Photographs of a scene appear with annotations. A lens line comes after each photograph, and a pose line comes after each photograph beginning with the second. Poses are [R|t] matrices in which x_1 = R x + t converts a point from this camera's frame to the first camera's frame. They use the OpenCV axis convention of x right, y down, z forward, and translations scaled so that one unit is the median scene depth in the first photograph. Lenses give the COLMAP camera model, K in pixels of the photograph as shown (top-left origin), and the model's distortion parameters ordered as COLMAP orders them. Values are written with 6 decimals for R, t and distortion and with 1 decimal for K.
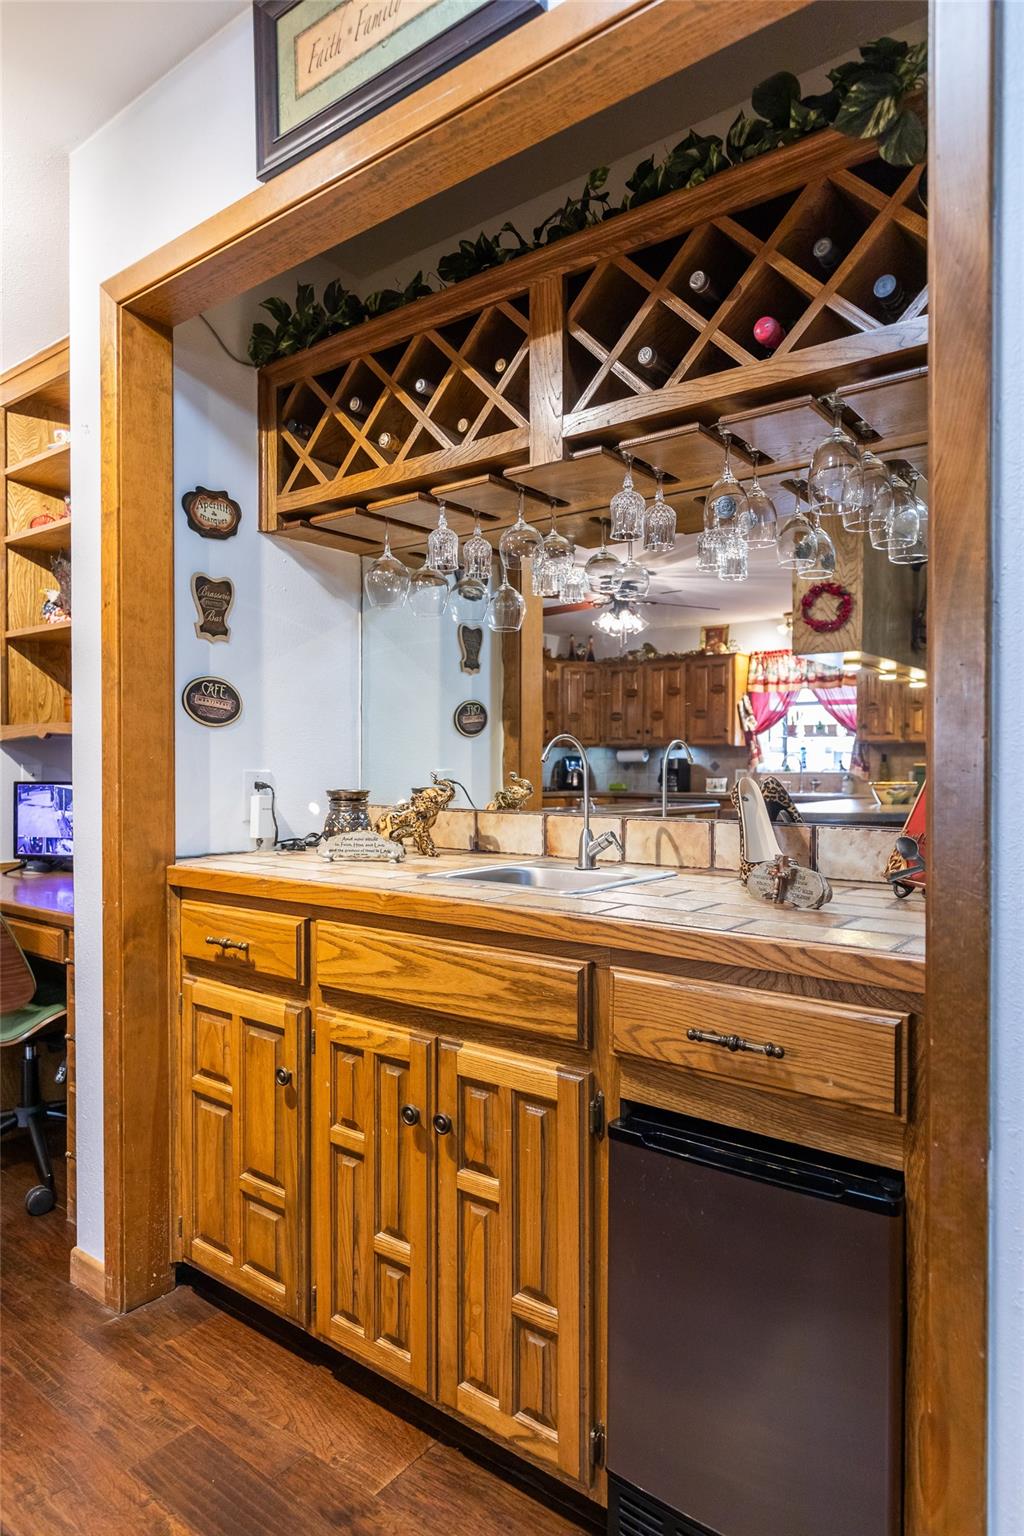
lens RADIAL K [[916.2, 0, 512.0], [0, 916.2, 768.0], [0, 0, 1]] dist [-0.002962, -0.000895]
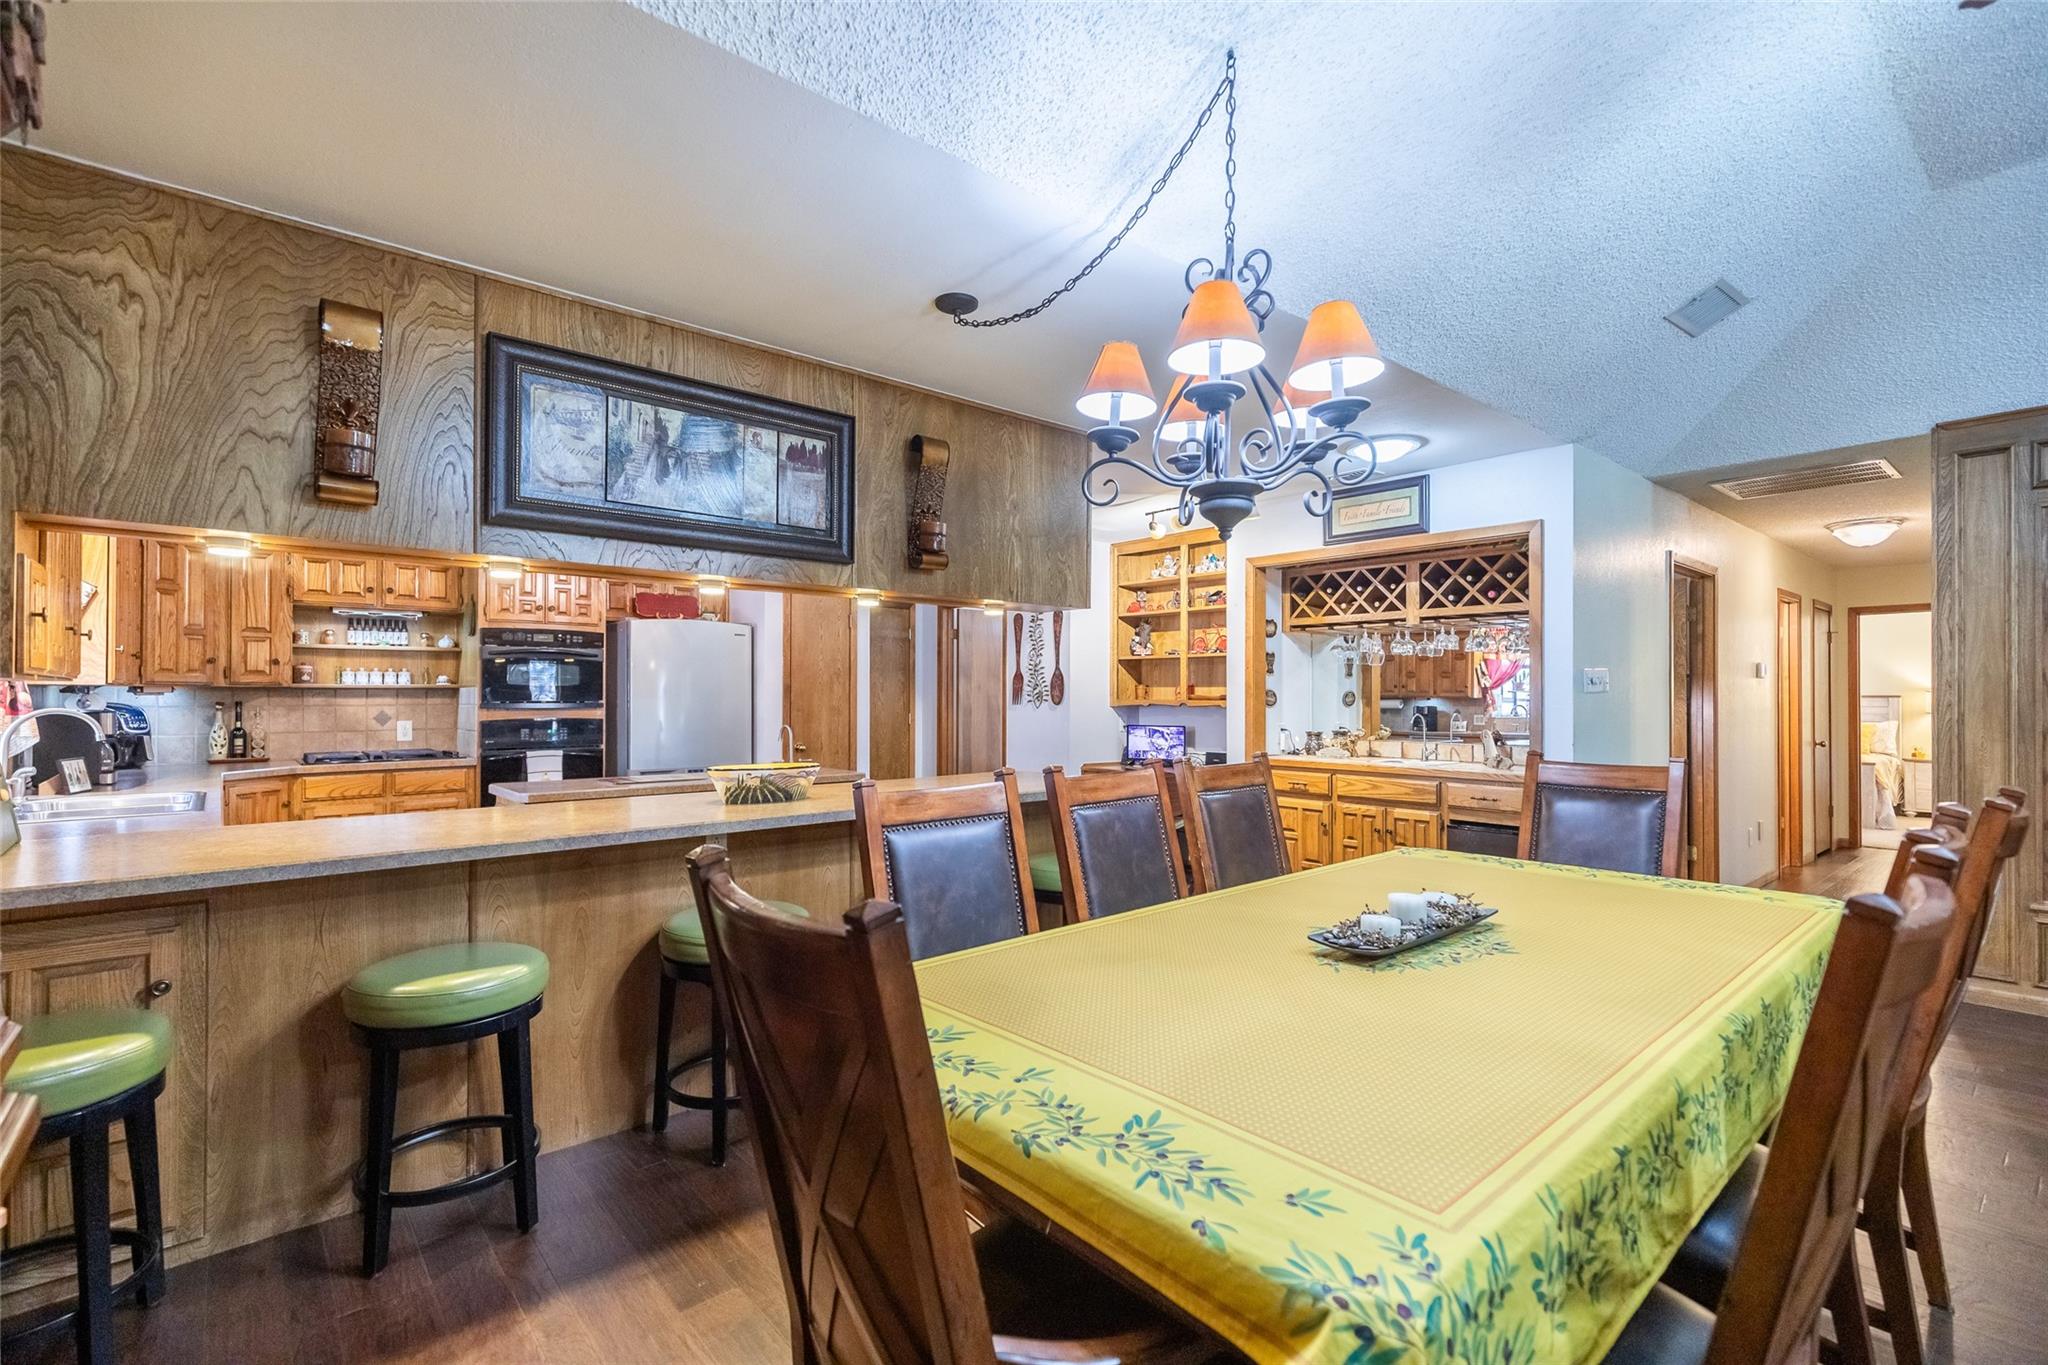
lens RADIAL K [[928.6, 0, 1018.1], [0, 928.6, 686.0], [0, 0, 1]] dist [0.003109, -0.000410]
pose [[0.977763, -0.000133, -0.209713, -0.524636], [-0.003430, 0.999856, -0.016626, -0.066861], [0.209685, 0.016976, 0.977622, -1.997749]]
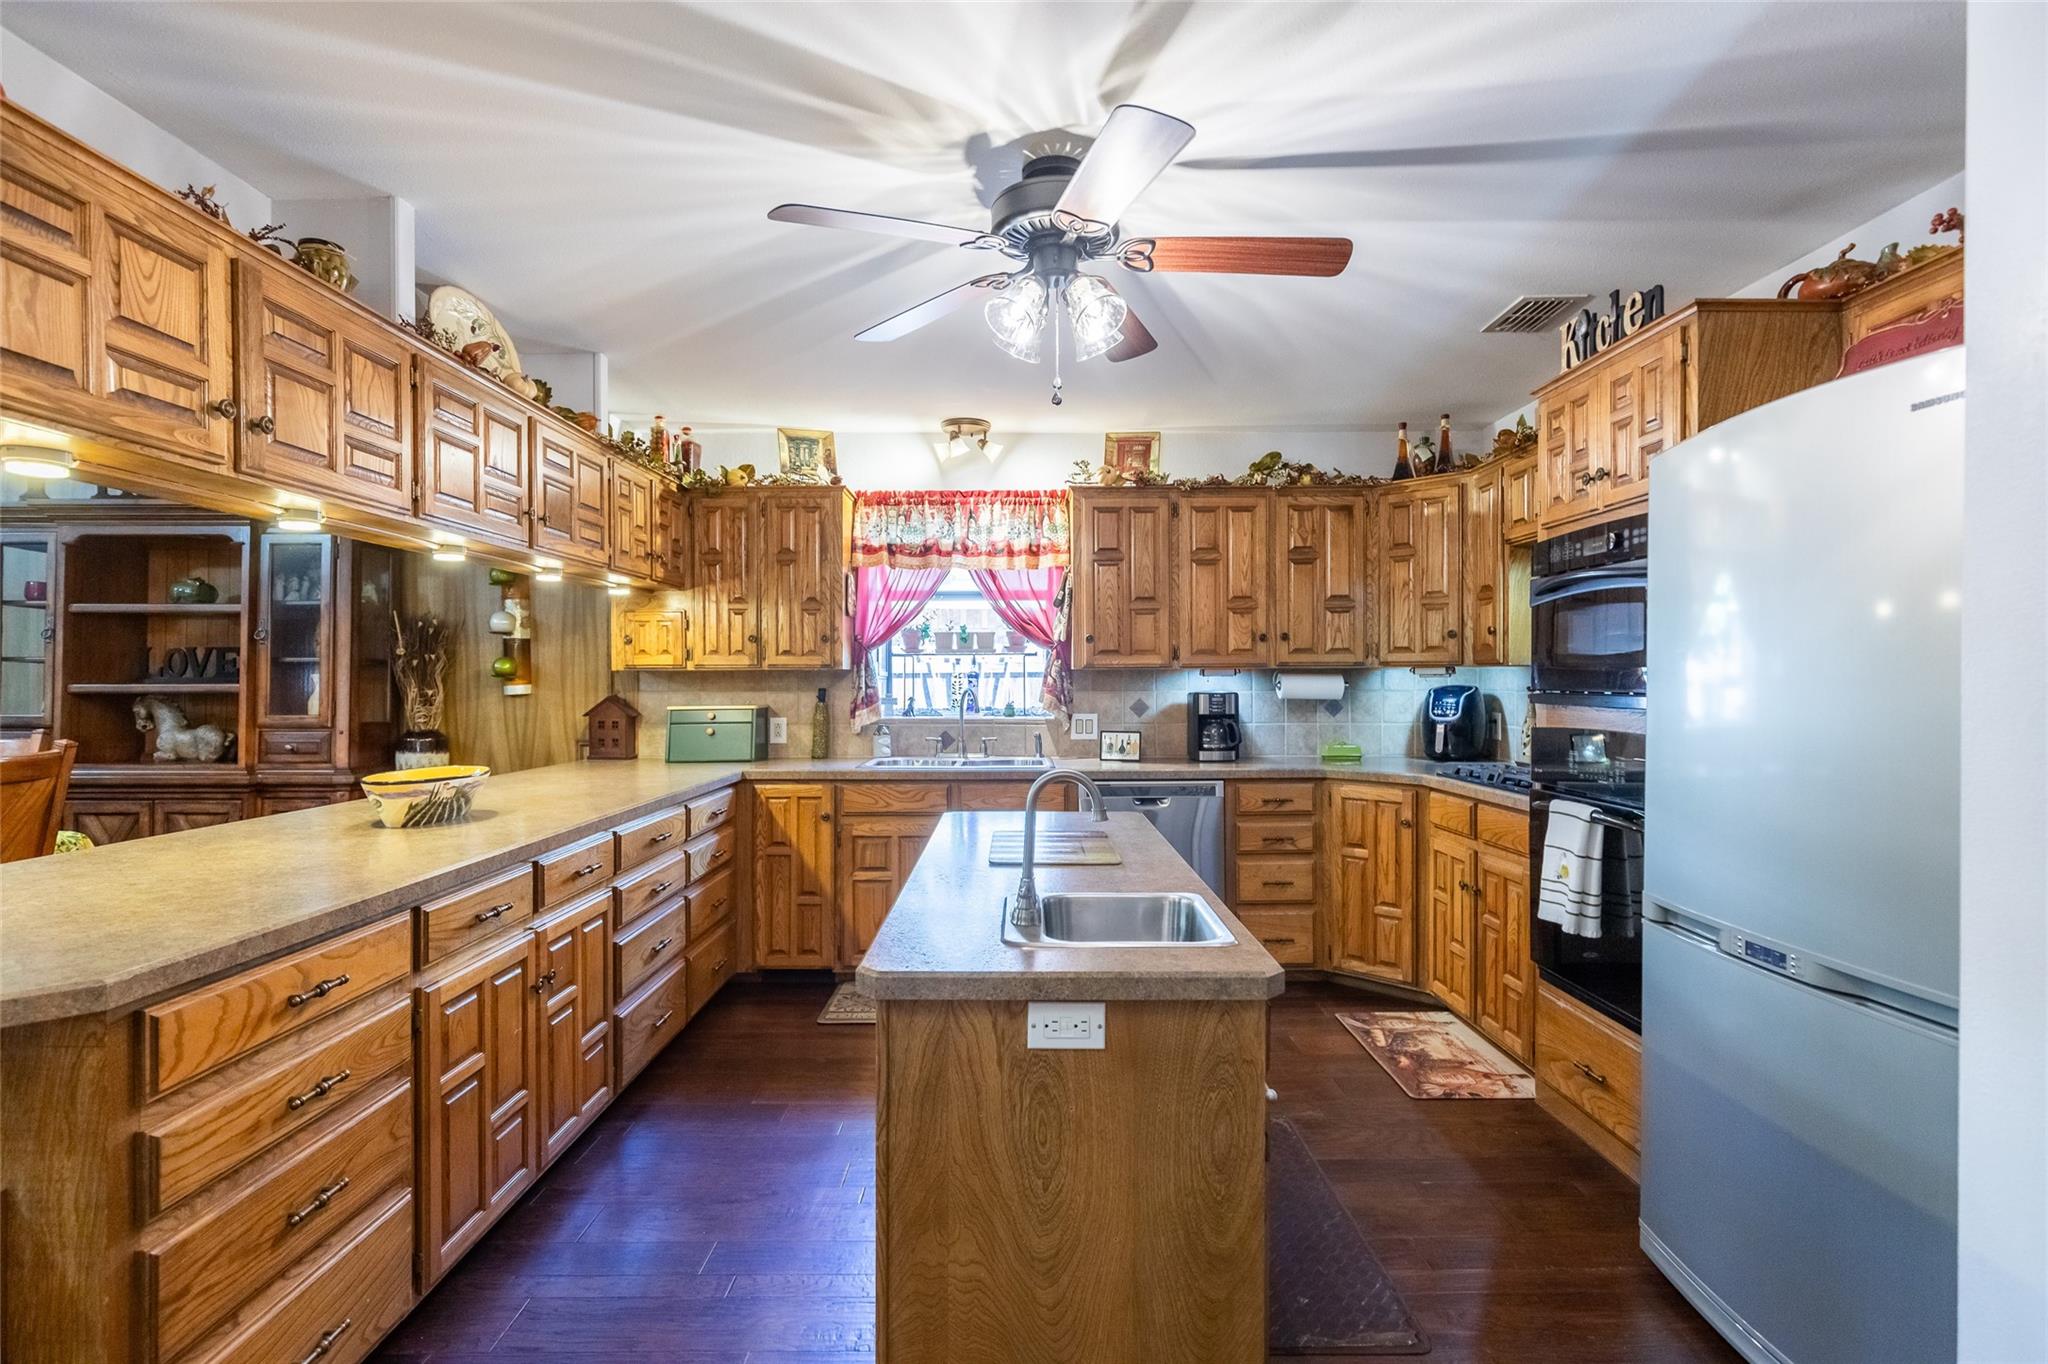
lens RADIAL K [[996.6, 0, 1030.9], [0, 996.6, 683.7], [0, 0, 1]] dist [-0.003042, -0.000474]
pose [[-0.789185, 0.004578, -0.614138, -1.149200], [-0.003532, 0.999922, 0.011994, -0.086360], [0.614145, 0.011635, -0.789107, 1.157802]]
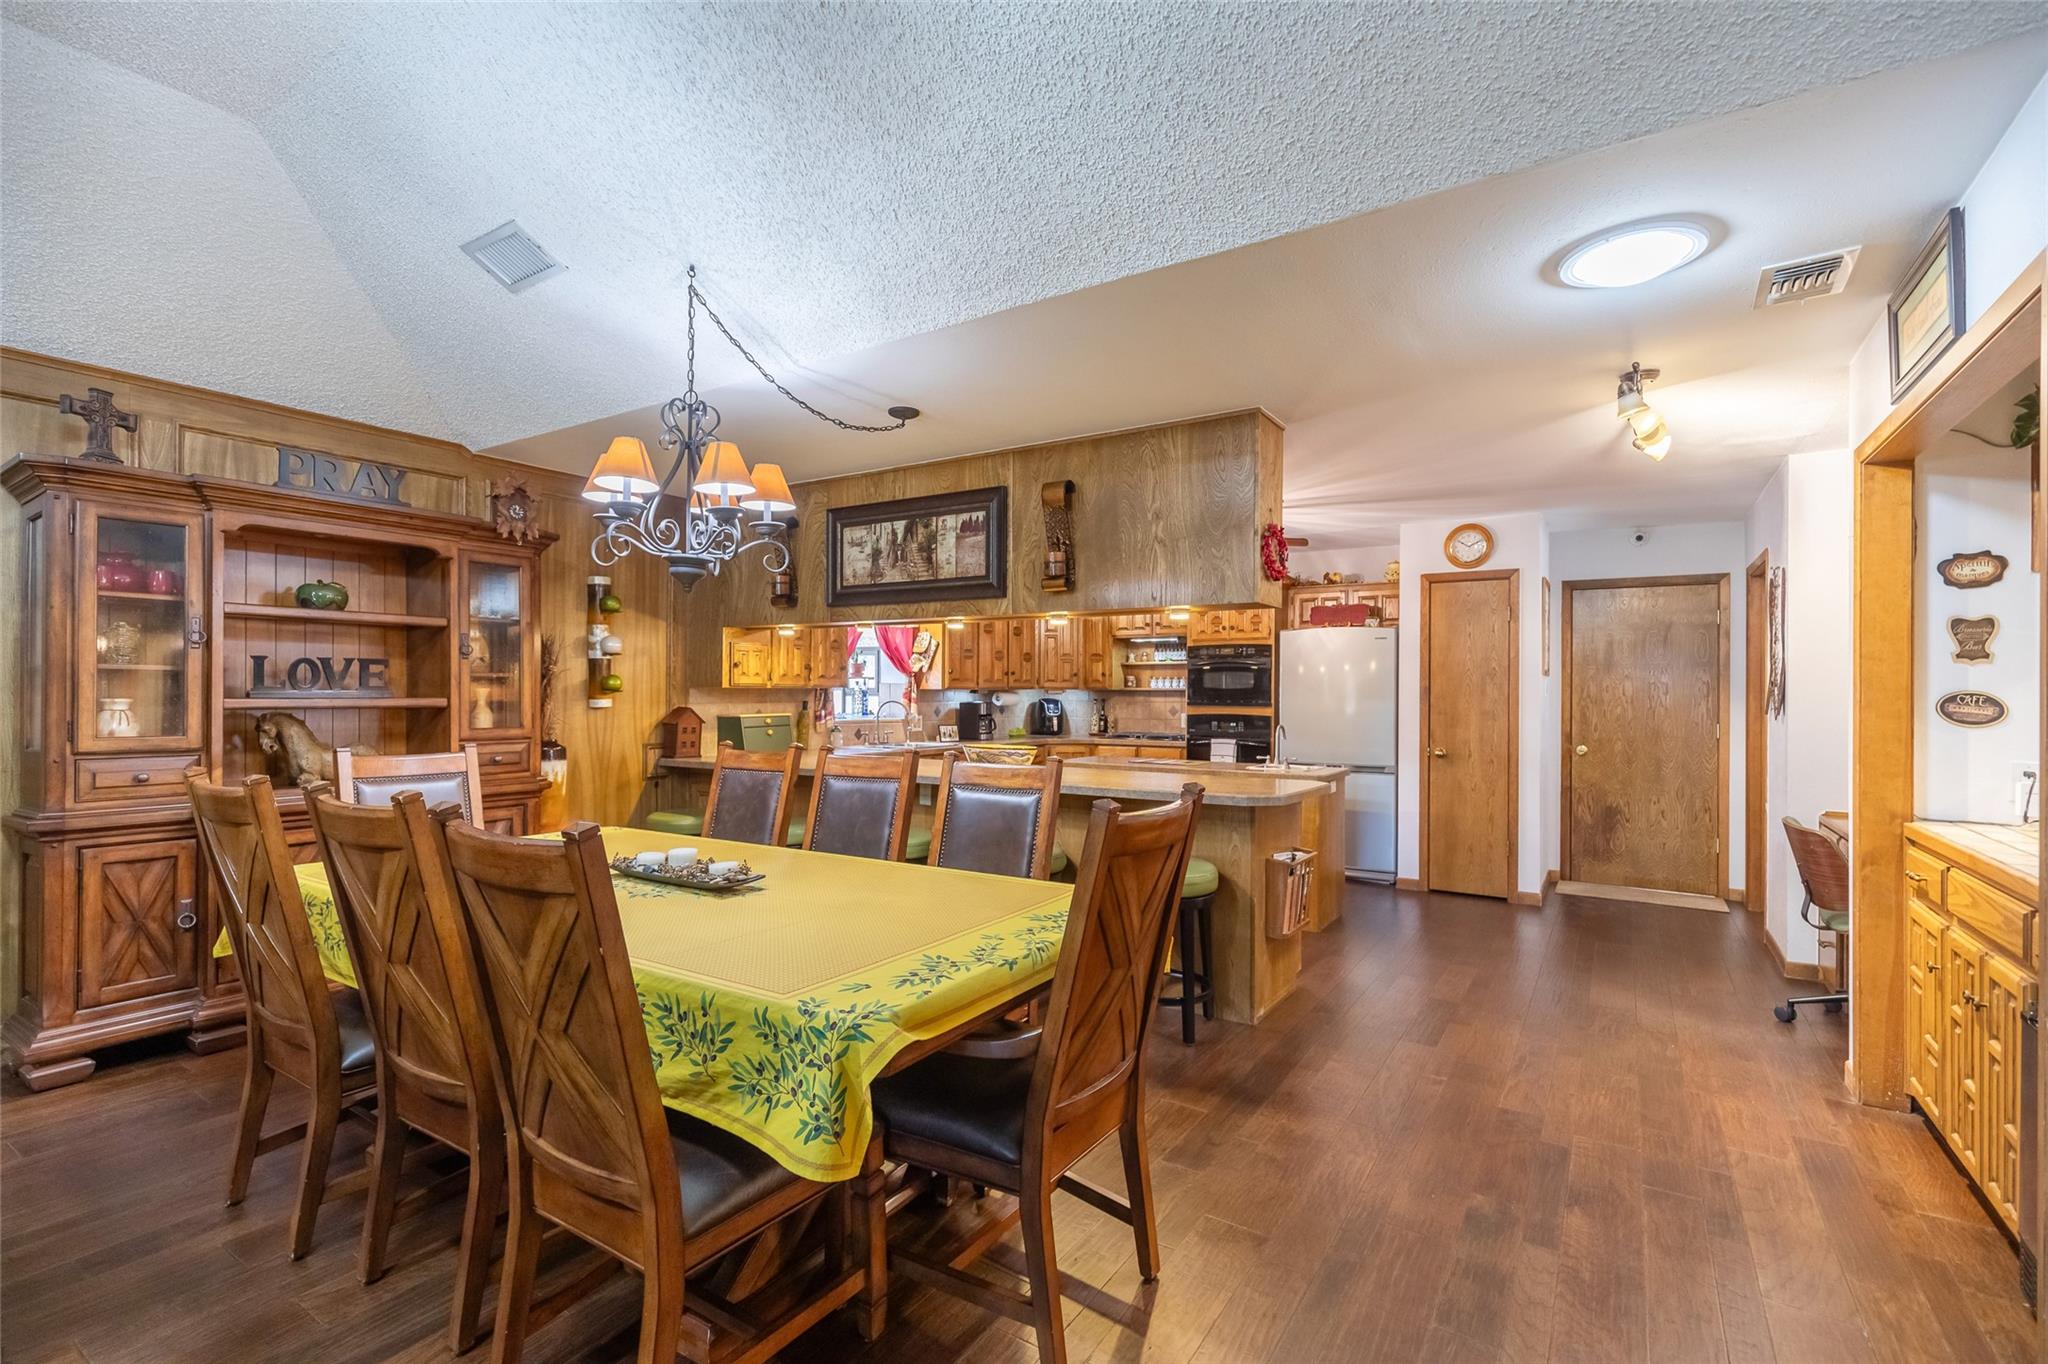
lens RADIAL K [[909.4, 0, 1022.6], [0, 909.4, 691.5], [0, 0, 1]] dist [0.003466, -0.000101]
pose [[0.074176, 0.000410, -0.997245, 1.003787], [-0.014144, 0.999900, -0.000641, -0.085412], [0.997145, 0.014153, 0.074174, -0.544244]]
